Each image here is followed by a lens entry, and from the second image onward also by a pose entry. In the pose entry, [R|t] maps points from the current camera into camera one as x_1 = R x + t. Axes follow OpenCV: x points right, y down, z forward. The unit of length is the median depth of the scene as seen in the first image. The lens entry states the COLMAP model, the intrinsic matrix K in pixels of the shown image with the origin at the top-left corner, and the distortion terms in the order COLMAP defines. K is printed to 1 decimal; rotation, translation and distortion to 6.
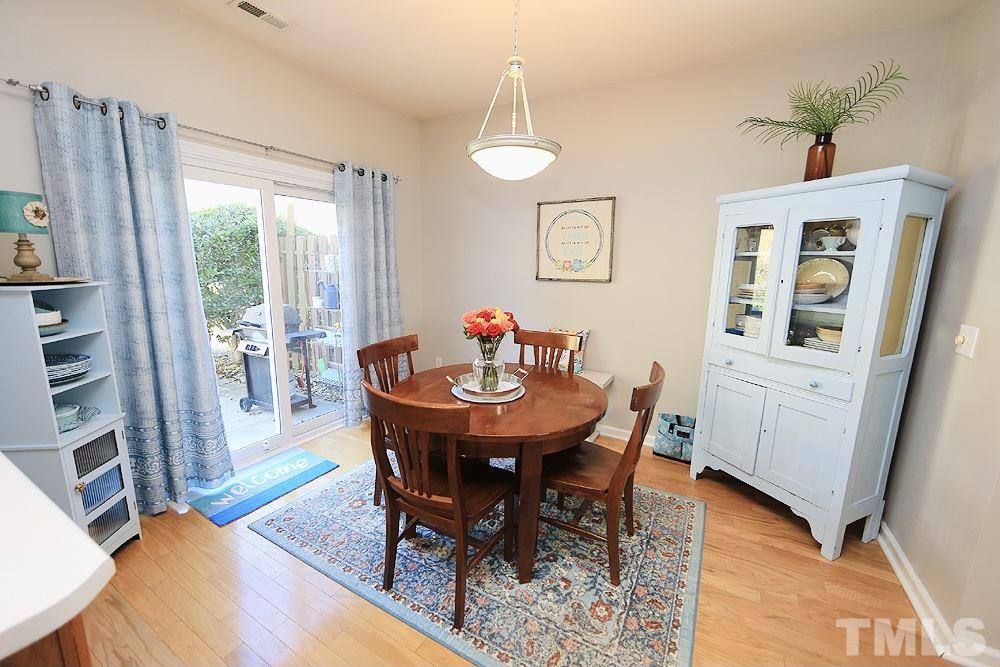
lens RADIAL K [[394.3, 0, 500.0], [0, 394.3, 333.5], [0, 0, 1]] dist [-0.002547, -0.000197]
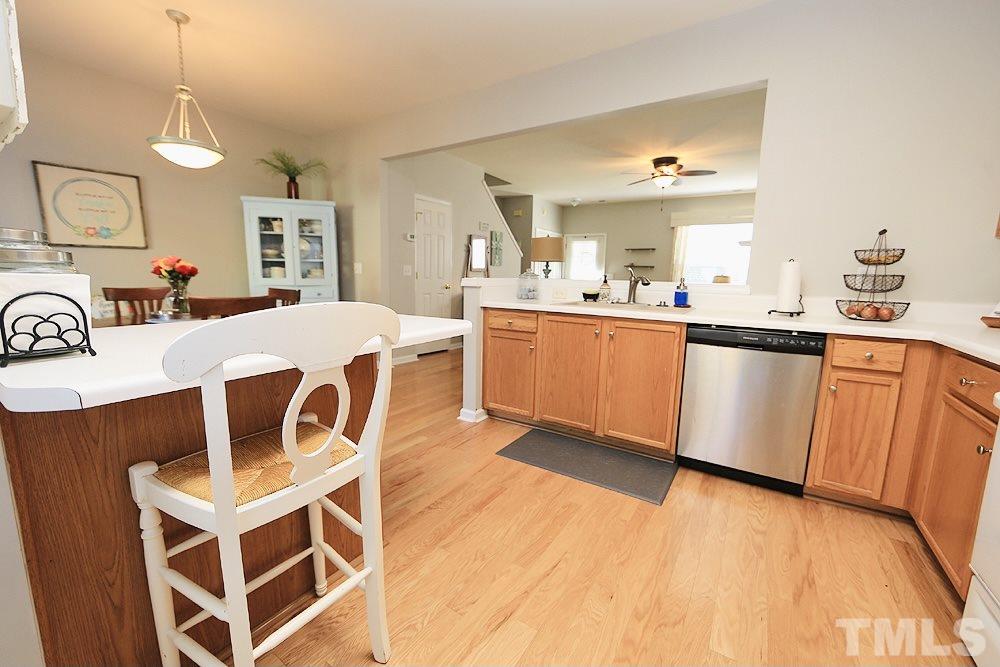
lens RADIAL K [[394.3, 0, 500.0], [0, 394.3, 333.5], [0, 0, 1]] dist [-0.002547, -0.000197]
pose [[0.069860, -0.166388, 0.983583, -1.268065], [0.165043, 0.974331, 0.153100, 0.165285], [-0.983809, 0.151638, 0.095528, -0.171662]]
